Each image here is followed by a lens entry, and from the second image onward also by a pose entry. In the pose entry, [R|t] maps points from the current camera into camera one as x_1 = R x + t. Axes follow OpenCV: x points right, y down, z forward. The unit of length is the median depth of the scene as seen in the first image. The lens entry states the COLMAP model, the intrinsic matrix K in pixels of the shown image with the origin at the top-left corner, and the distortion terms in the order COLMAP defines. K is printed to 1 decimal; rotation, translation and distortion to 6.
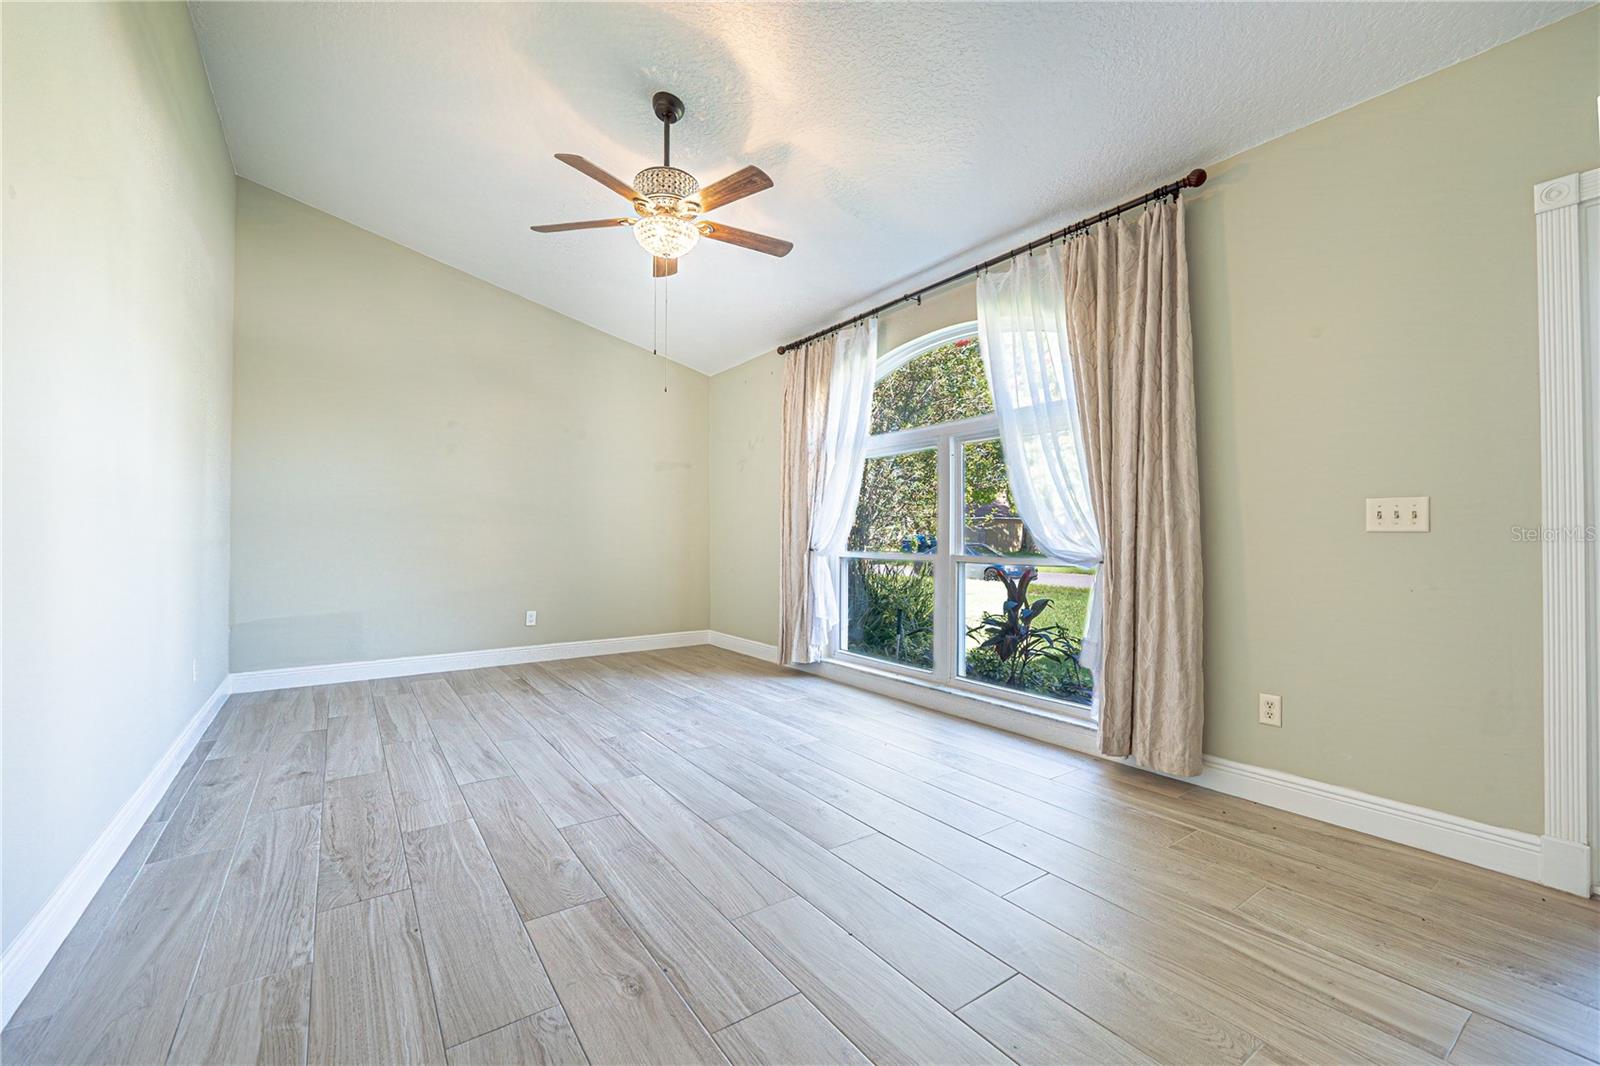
lens RADIAL K [[674.4, 0, 807.1], [0, 674.4, 516.1], [0, 0, 1]] dist [-0.011491, 0.000480]
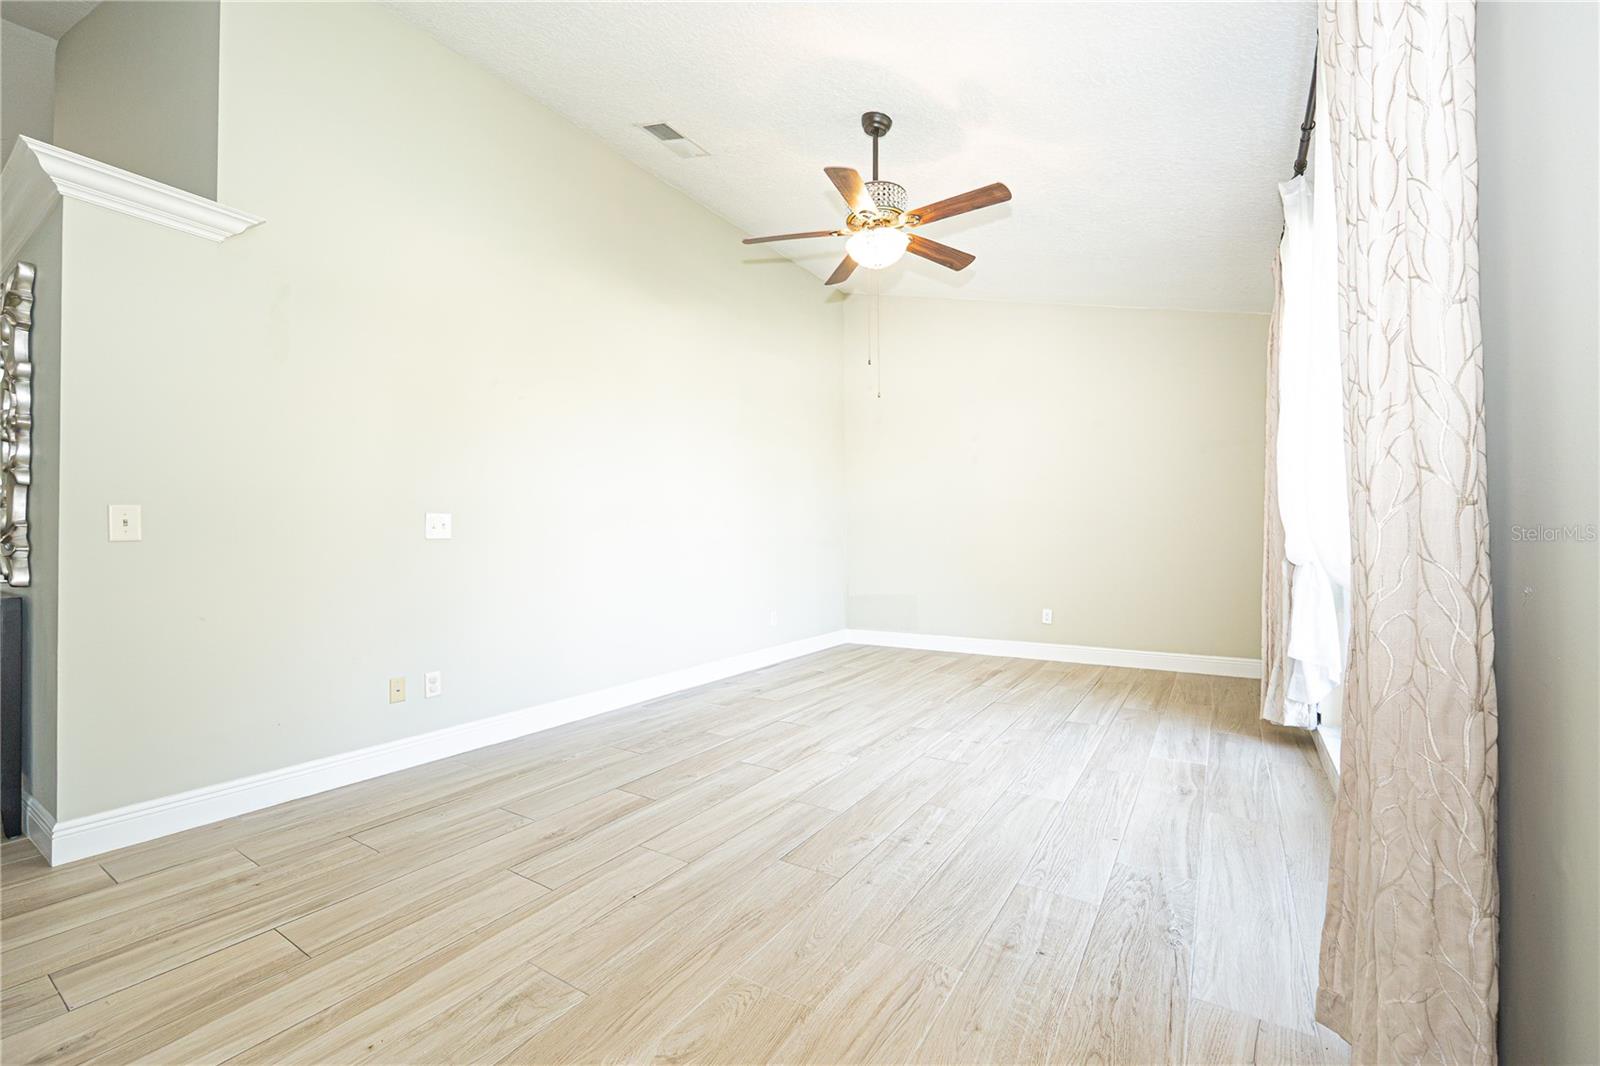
lens RADIAL K [[668.7, 0, 800.0], [0, 668.7, 533.0], [0, 0, 1]] dist [-0.002949, 0.000079]
pose [[0.371808, -0.003817, -0.928302, 0.745275], [0.033263, 0.999404, 0.009213, 0.004379], [0.927714, -0.034303, 0.371713, 0.524194]]
